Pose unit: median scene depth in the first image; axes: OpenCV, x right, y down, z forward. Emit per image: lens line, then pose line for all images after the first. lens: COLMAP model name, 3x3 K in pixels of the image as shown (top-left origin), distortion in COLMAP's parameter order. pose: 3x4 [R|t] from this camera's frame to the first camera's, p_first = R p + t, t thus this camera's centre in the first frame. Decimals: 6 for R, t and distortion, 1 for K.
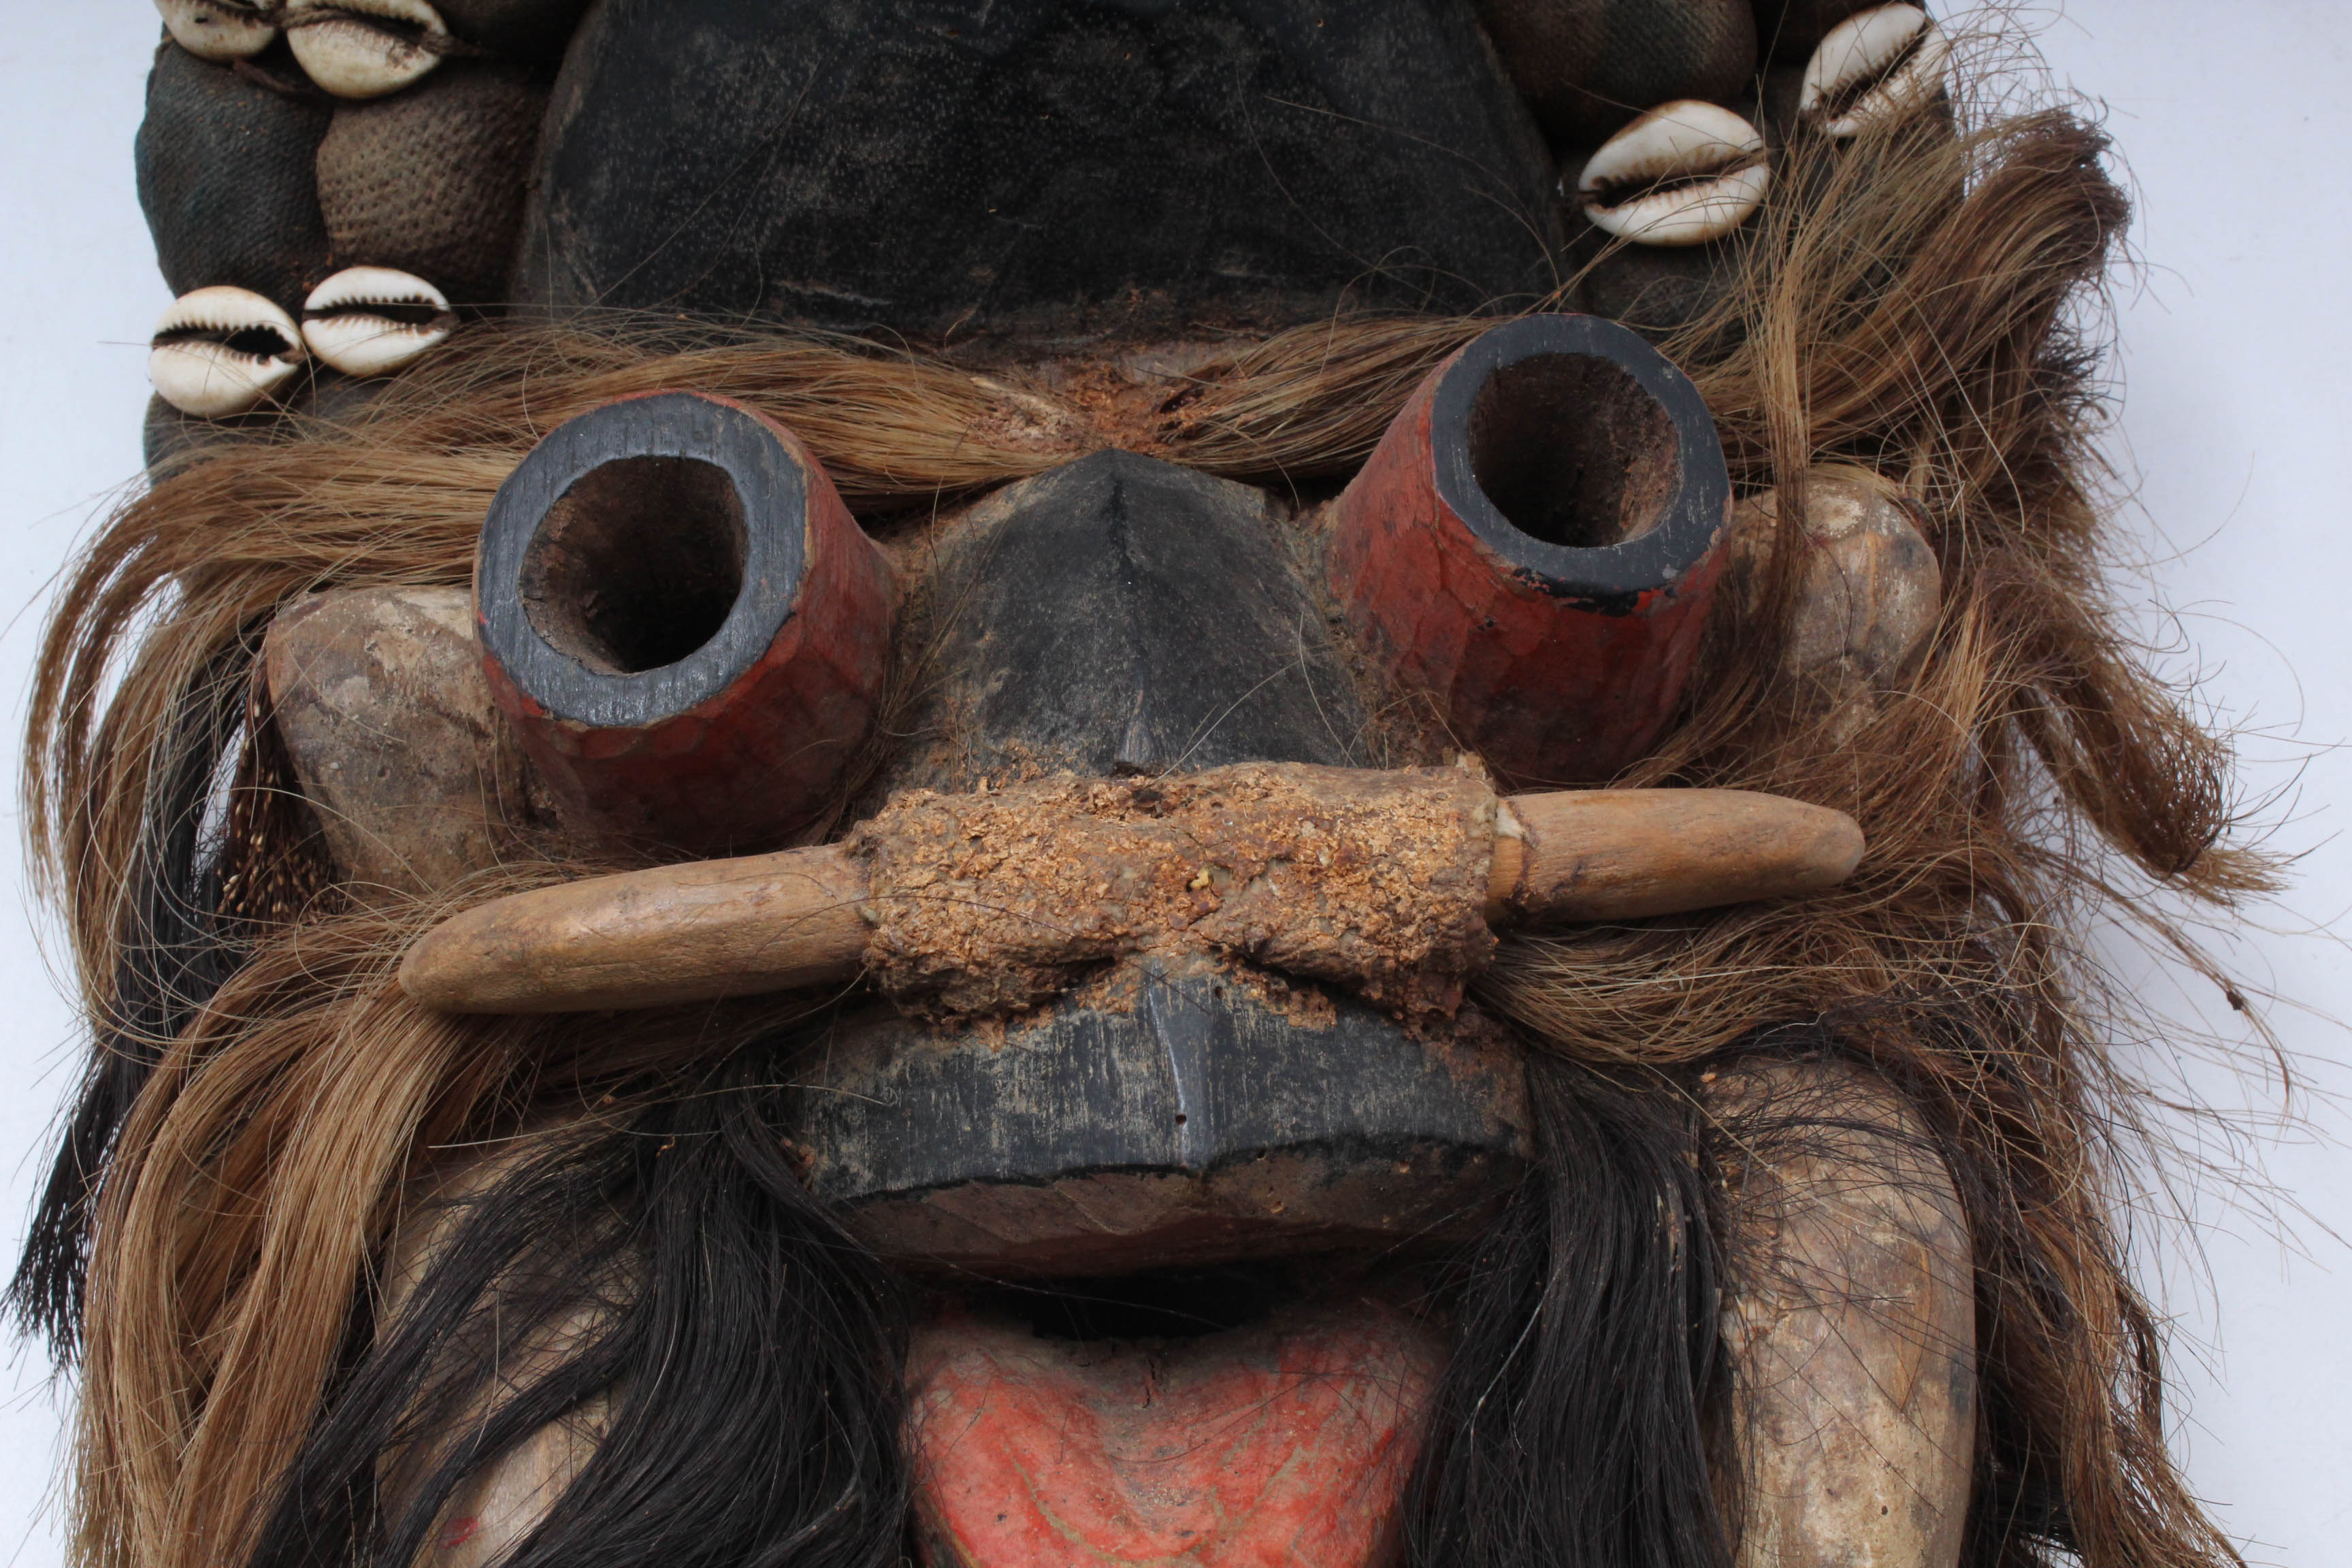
lens RADIAL K [[3741.1, 0, 1176.0], [0, 3741.1, 784.0], [0, 0, 1]] dist [-0.001320, -0.000925]
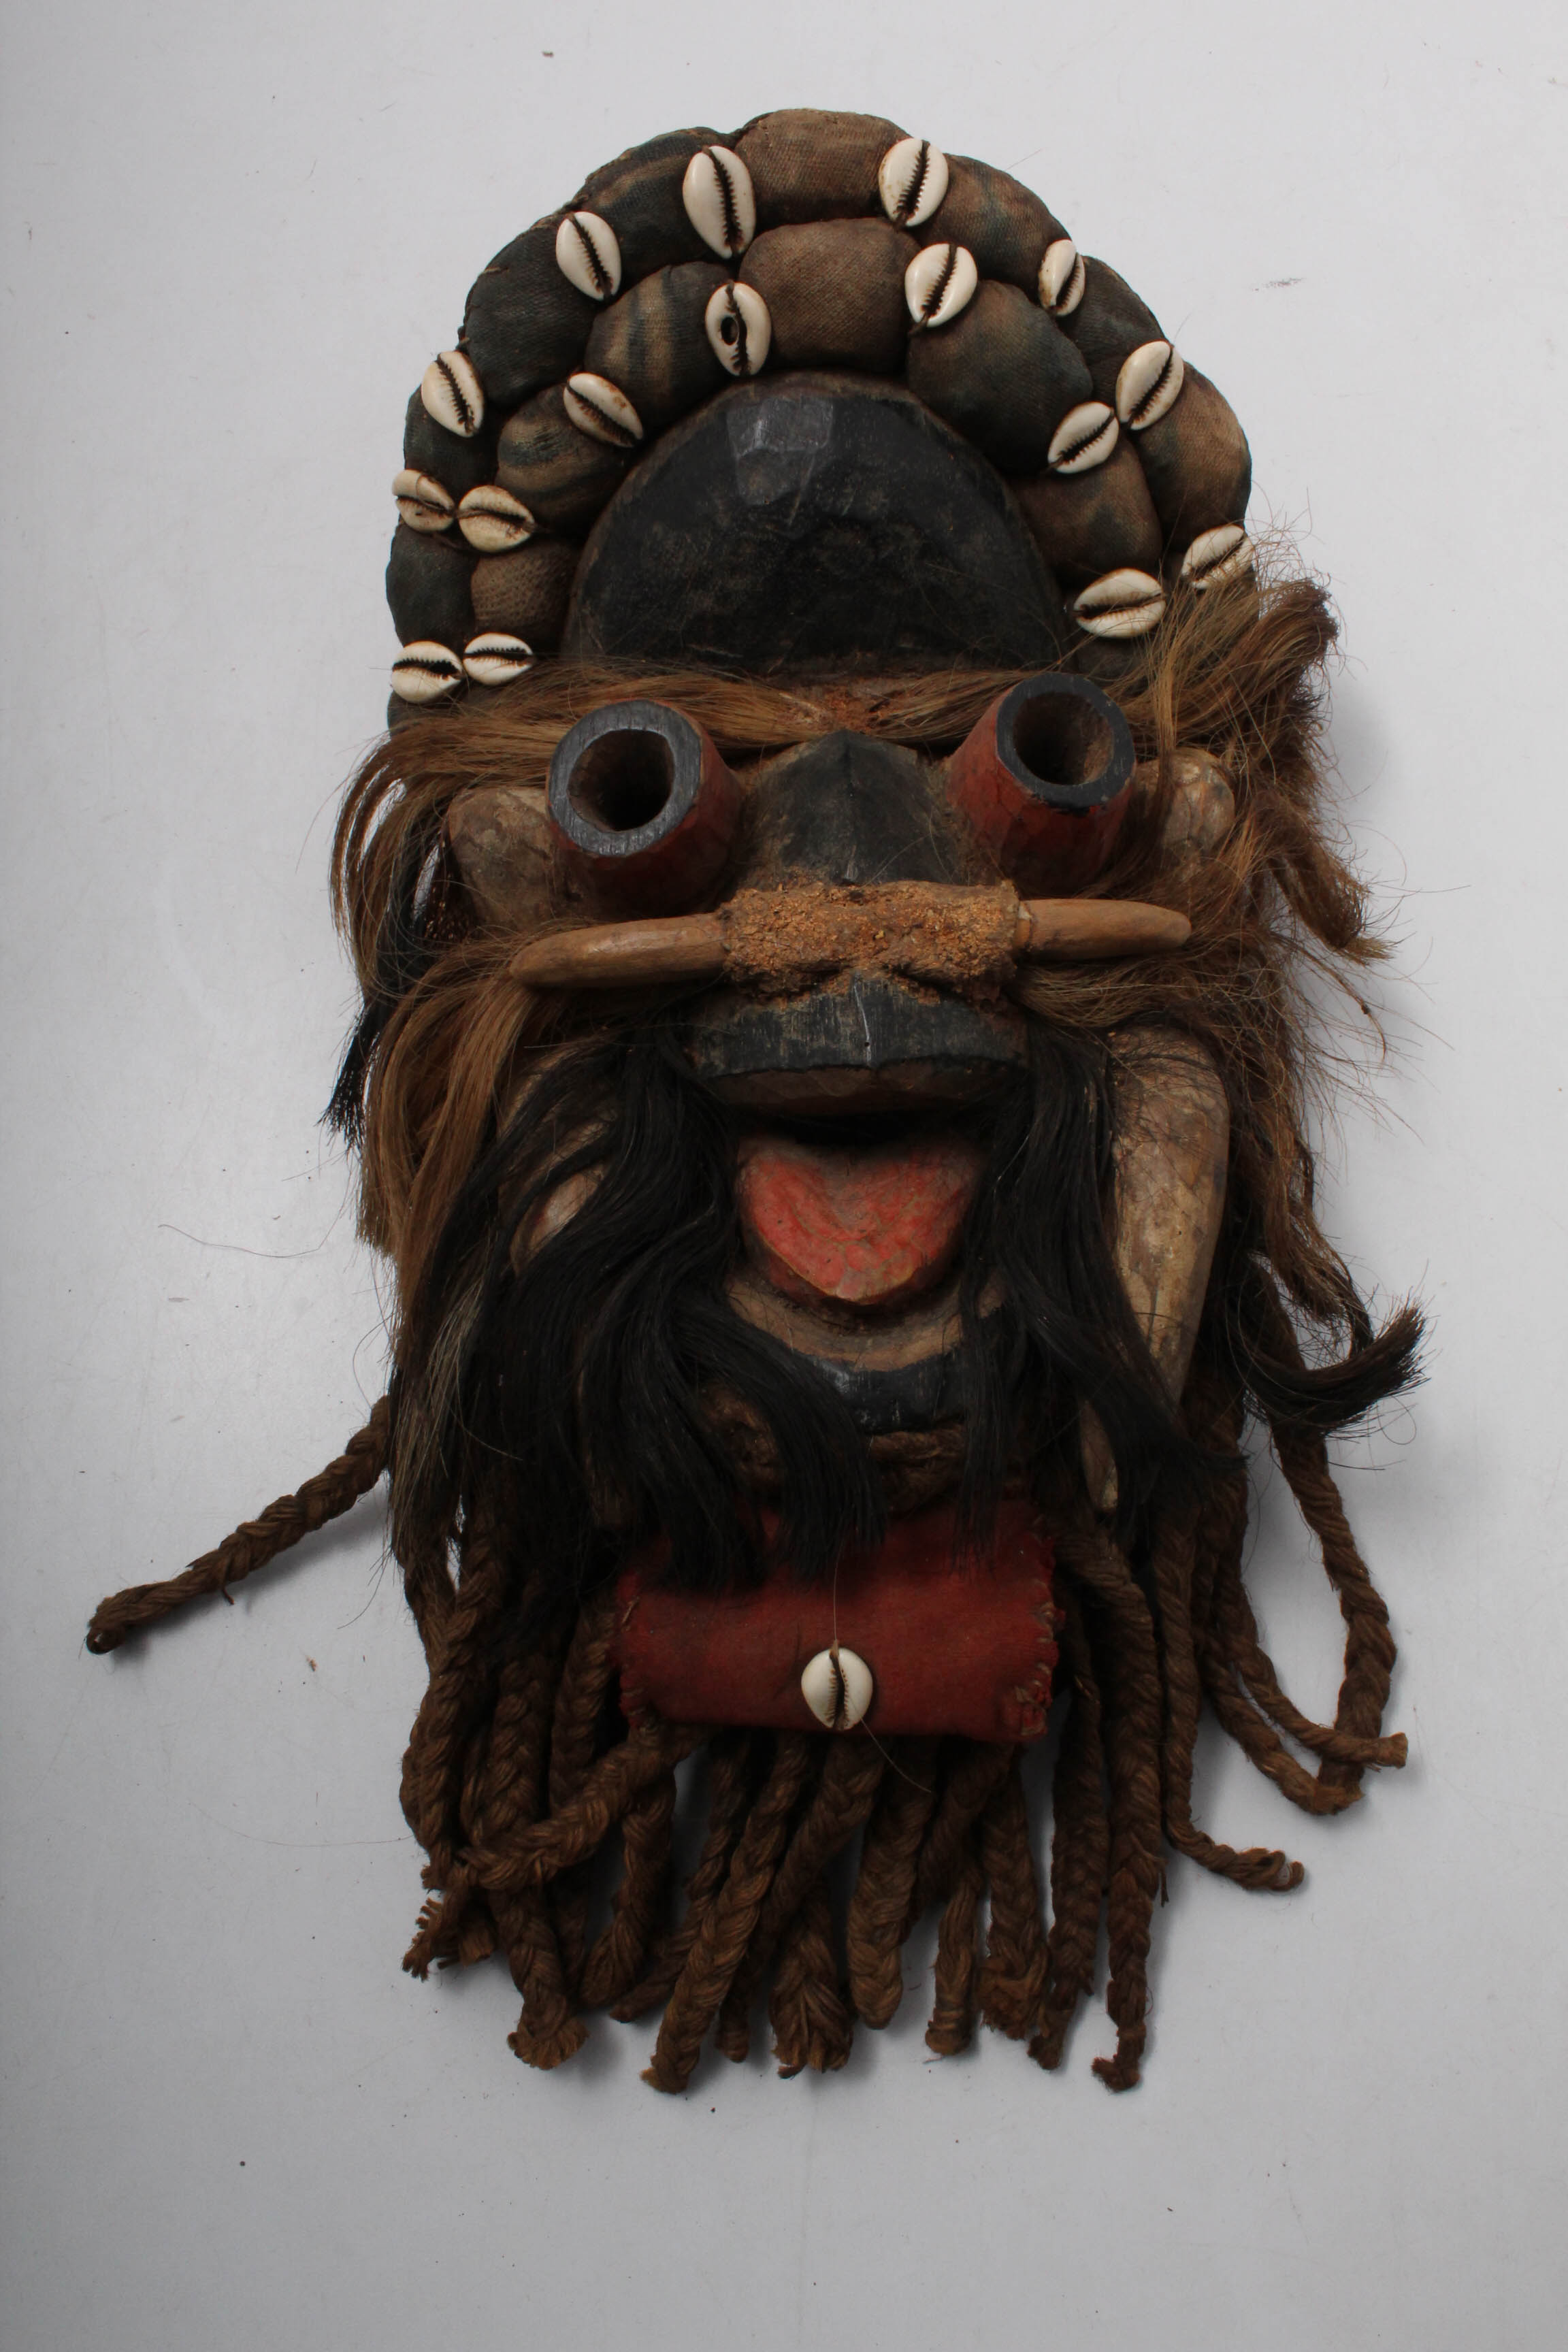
lens RADIAL K [[1983.8, 0, 812.7], [0, 1983.8, 1174.5], [0, 0, 1]] dist [-0.138376, 0.010186]
pose [[0.999059, 0.033581, -0.027457, 0.003577], [-0.029263, 0.989024, 0.144827, -0.001866], [0.032019, -0.143887, 0.989076, -0.141065]]
